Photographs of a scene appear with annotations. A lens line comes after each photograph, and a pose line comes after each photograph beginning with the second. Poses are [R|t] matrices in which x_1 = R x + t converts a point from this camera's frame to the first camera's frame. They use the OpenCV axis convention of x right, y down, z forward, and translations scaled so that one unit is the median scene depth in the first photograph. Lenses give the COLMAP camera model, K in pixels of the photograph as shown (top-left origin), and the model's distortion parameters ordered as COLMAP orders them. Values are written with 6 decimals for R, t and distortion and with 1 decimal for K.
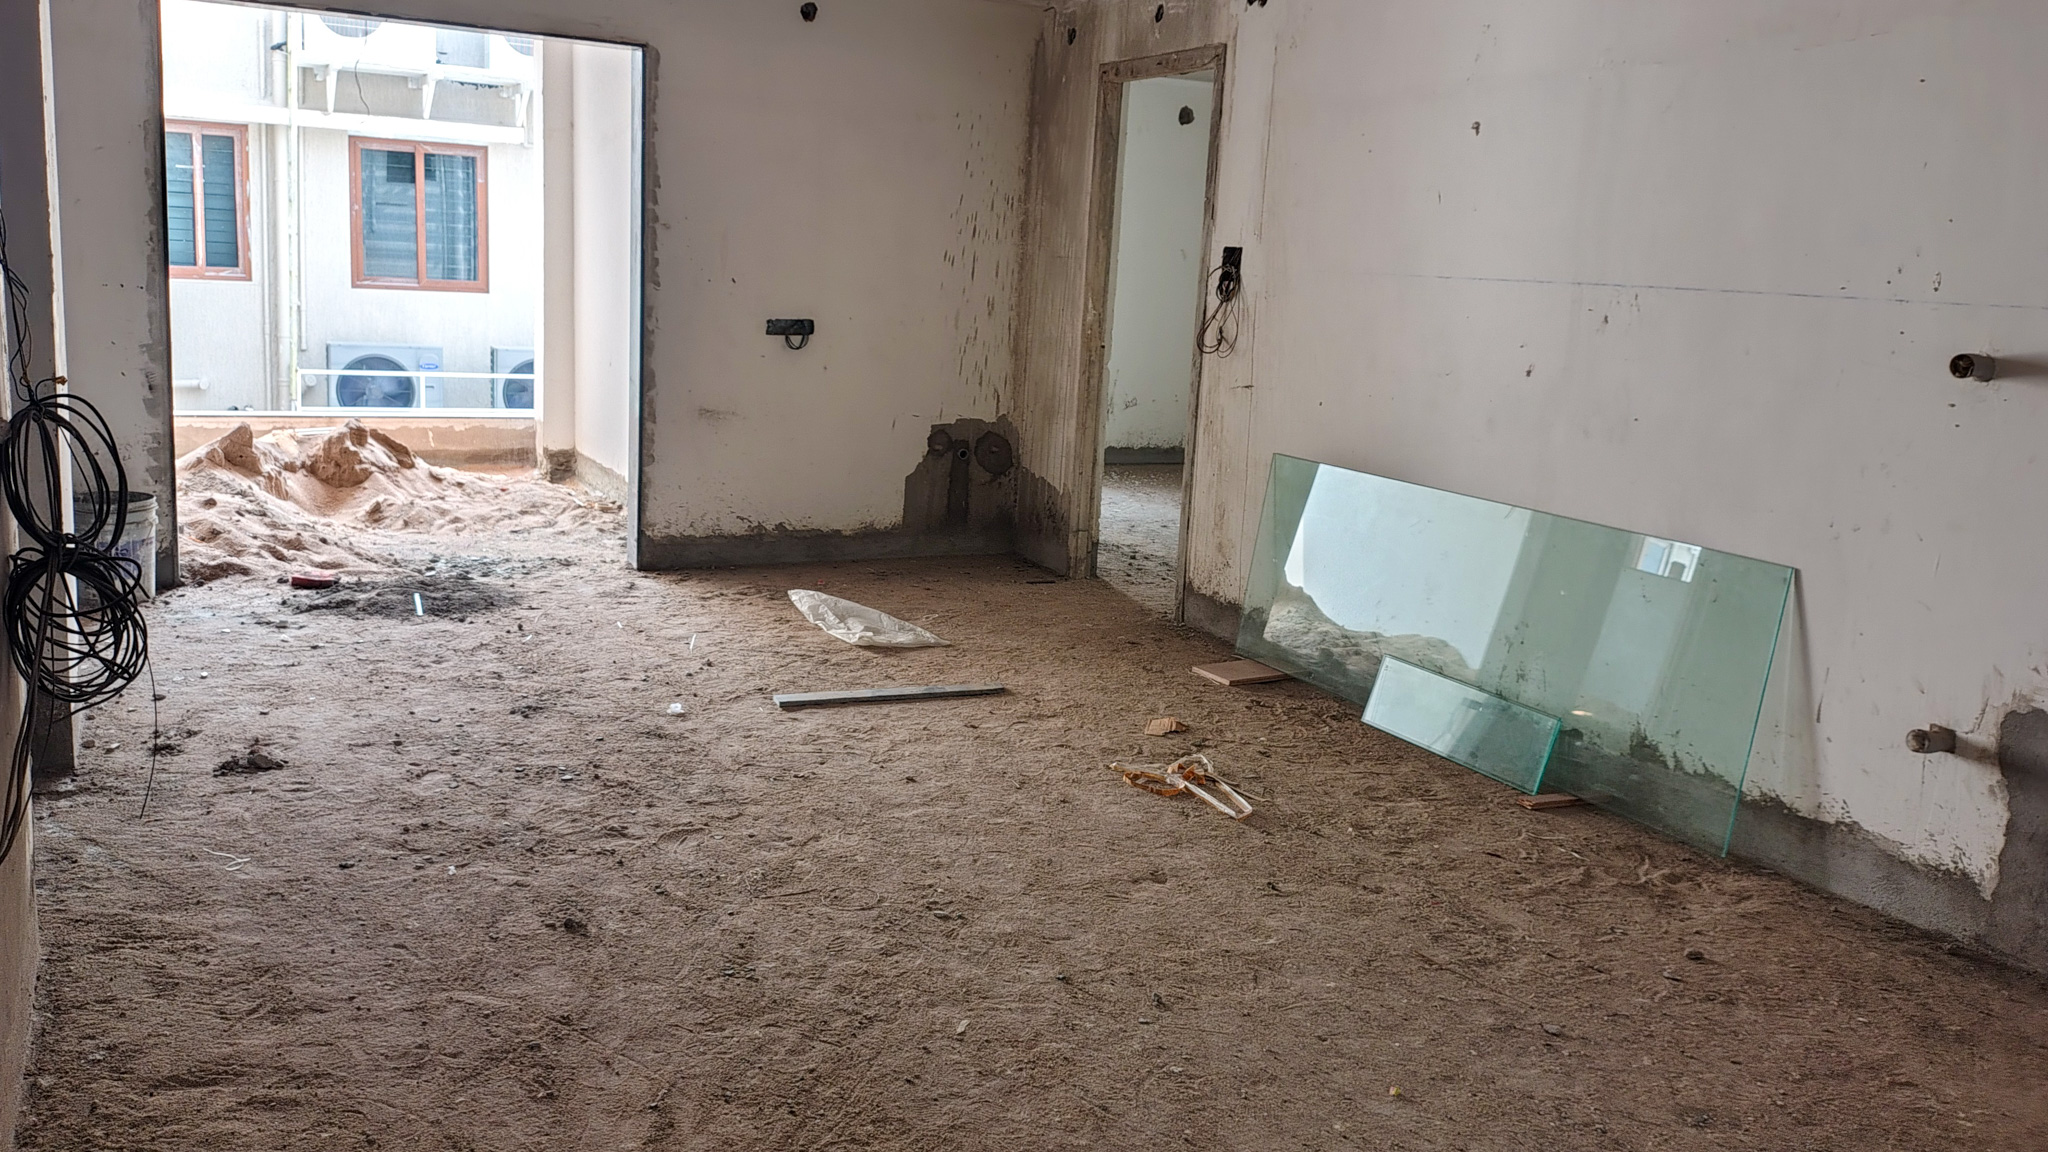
lens RADIAL K [[1612.1, 0, 998.5], [0, 1612.1, 550.6], [0, 0, 1]] dist [0.131054, -0.234417]
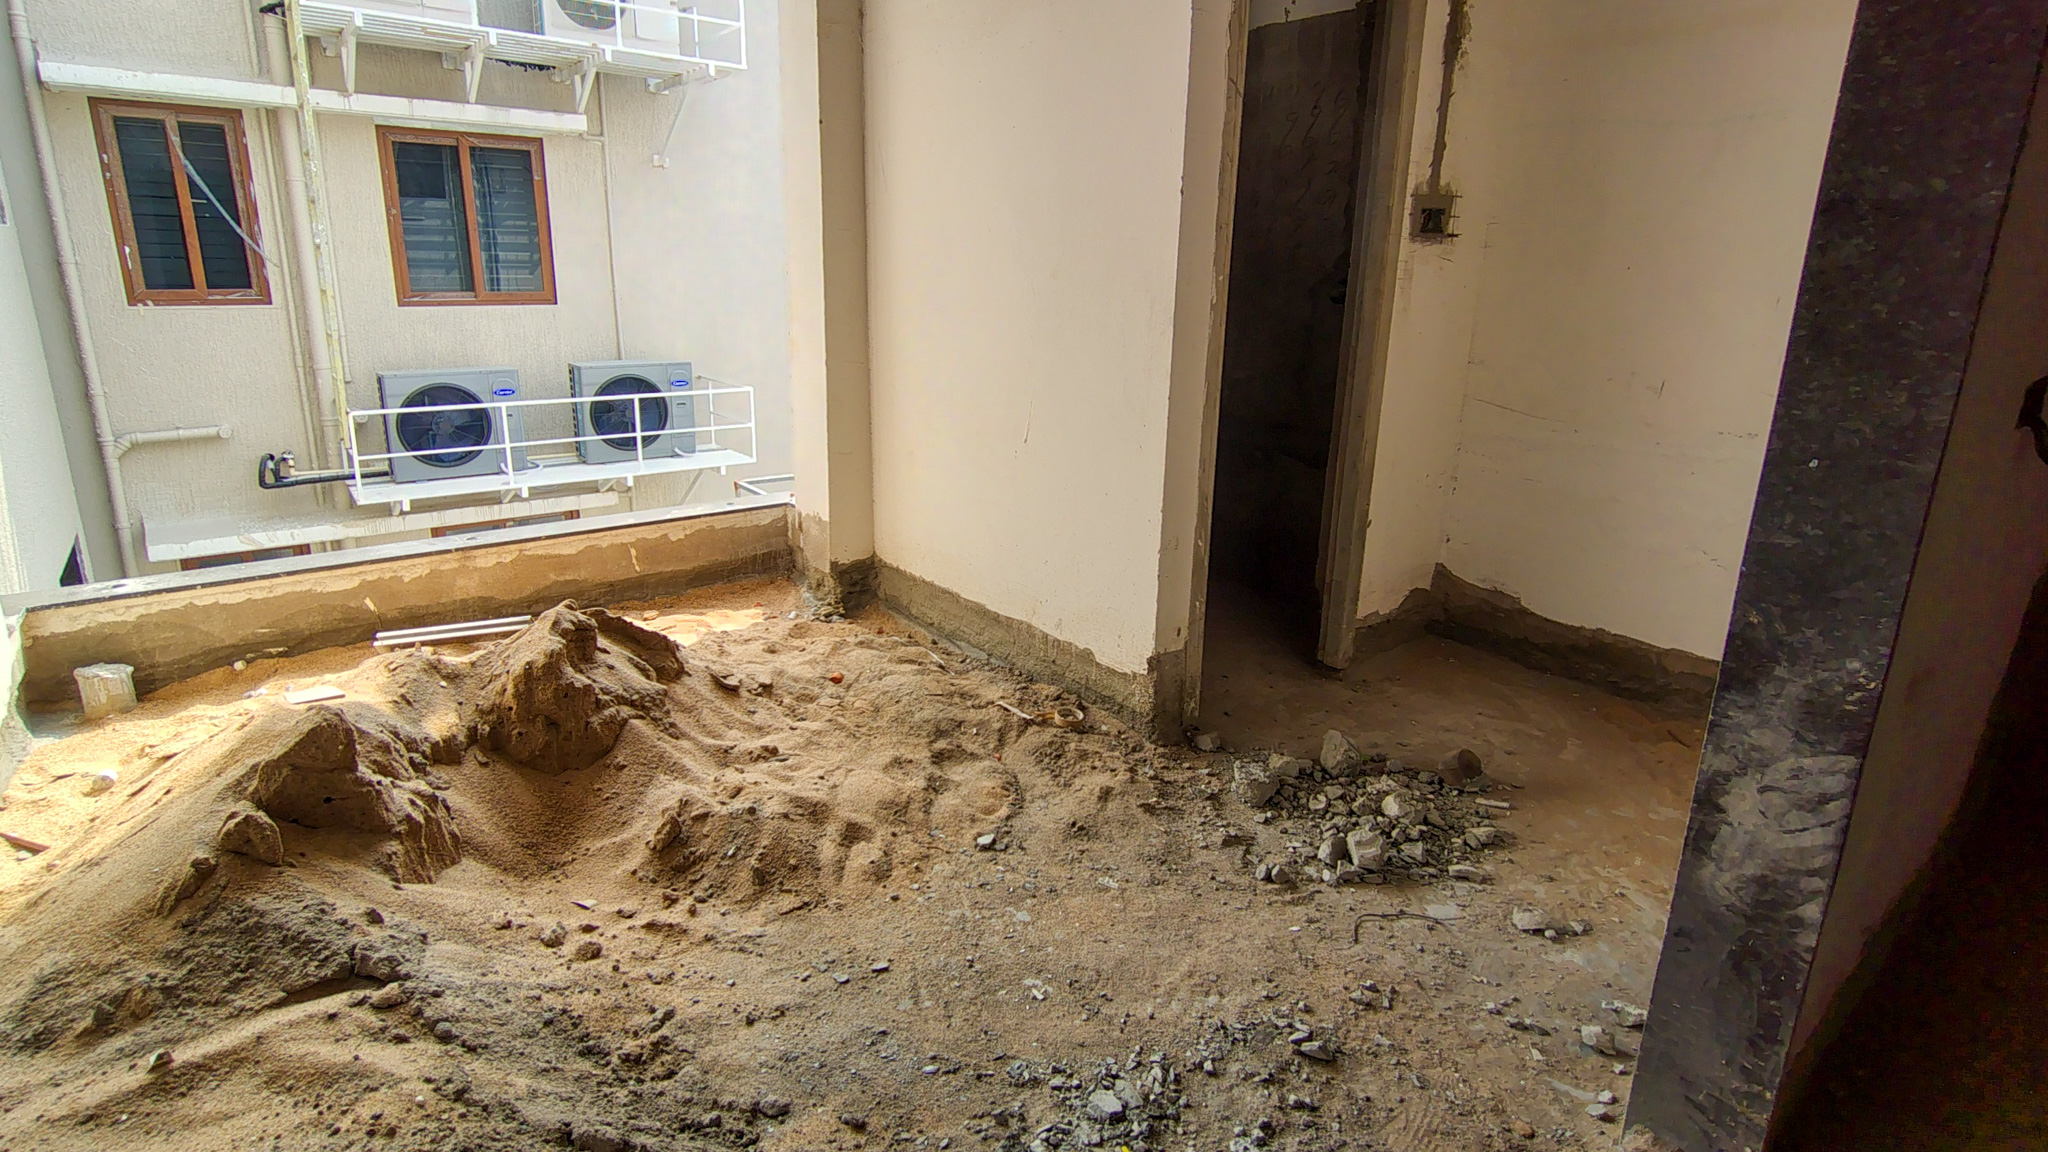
lens RADIAL K [[1013.1, 0, 1020.0], [0, 1013.1, 532.1], [0, 0, 1]] dist [-0.012798, 0.006193]
pose [[0.977561, -0.085243, 0.192636, -0.382885], [0.067880, 0.993159, 0.095010, -0.144038], [-0.199417, -0.079802, 0.976660, 0.827107]]
